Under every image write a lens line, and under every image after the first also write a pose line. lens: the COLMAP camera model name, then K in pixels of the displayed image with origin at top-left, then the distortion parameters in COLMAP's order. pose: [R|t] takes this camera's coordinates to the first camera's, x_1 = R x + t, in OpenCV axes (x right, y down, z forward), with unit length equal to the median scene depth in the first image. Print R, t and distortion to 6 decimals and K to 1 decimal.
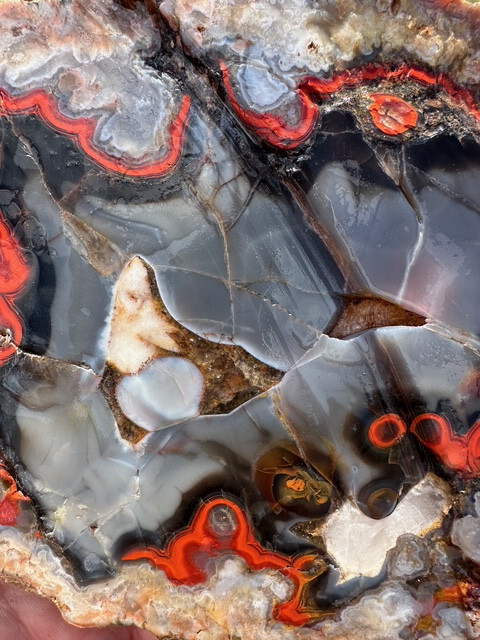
lens RADIAL K [[454.7, 0, 204.7], [0, 454.7, 297.5], [0, 0, 1]] dist [-0.016357, 0.006006]
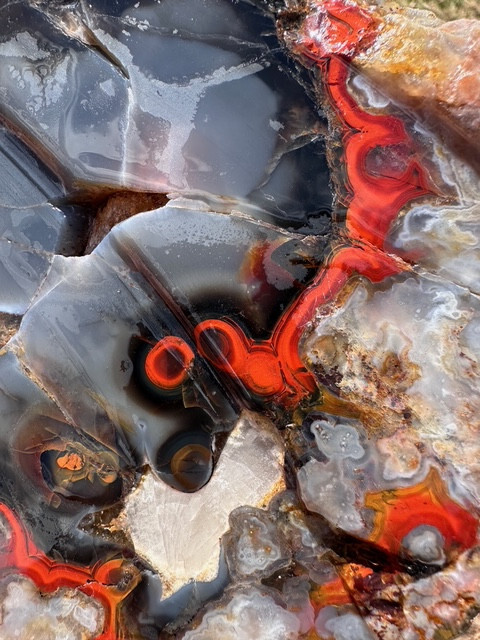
lens RADIAL K [[454.7, 0, 204.7], [0, 454.7, 297.5], [0, 0, 1]] dist [-0.016357, 0.006006]
pose [[0.954635, -0.247835, -0.165073, 0.615586], [0.226060, 0.964002, -0.139990, 0.317087], [0.193825, 0.096323, 0.976296, 0.307553]]
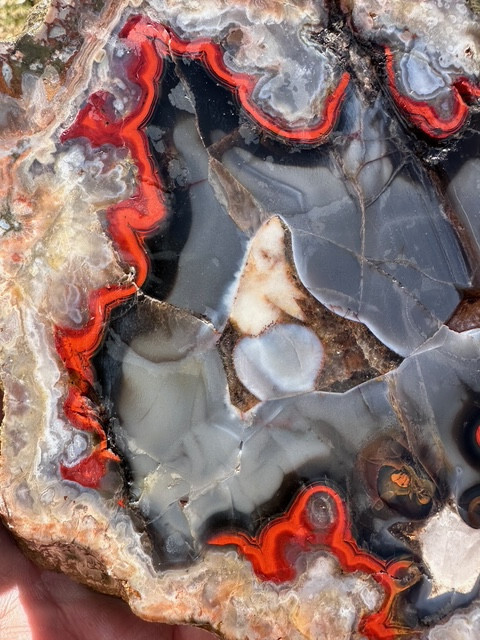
lens RADIAL K [[454.7, 0, 204.7], [0, 454.7, 297.5], [0, 0, 1]] dist [-0.016357, 0.006006]
pose [[0.984395, 0.154984, 0.083343, -0.349619], [-0.143901, 0.981580, -0.125669, 0.223337], [-0.101284, 0.111714, 0.988565, 0.066452]]
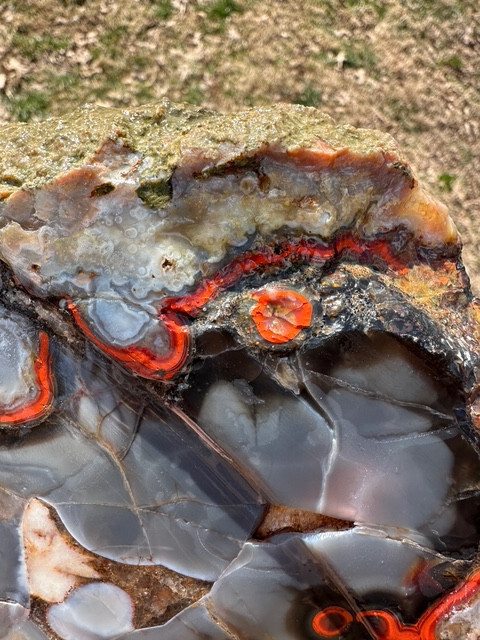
lens RADIAL K [[454.7, 0, 204.7], [0, 454.7, 297.5], [0, 0, 1]] dist [-0.016357, 0.006006]
pose [[0.982876, -0.159596, -0.092112, 0.345150], [0.170900, 0.976436, 0.131778, -0.549401], [0.068910, -0.145263, 0.986990, 0.155488]]
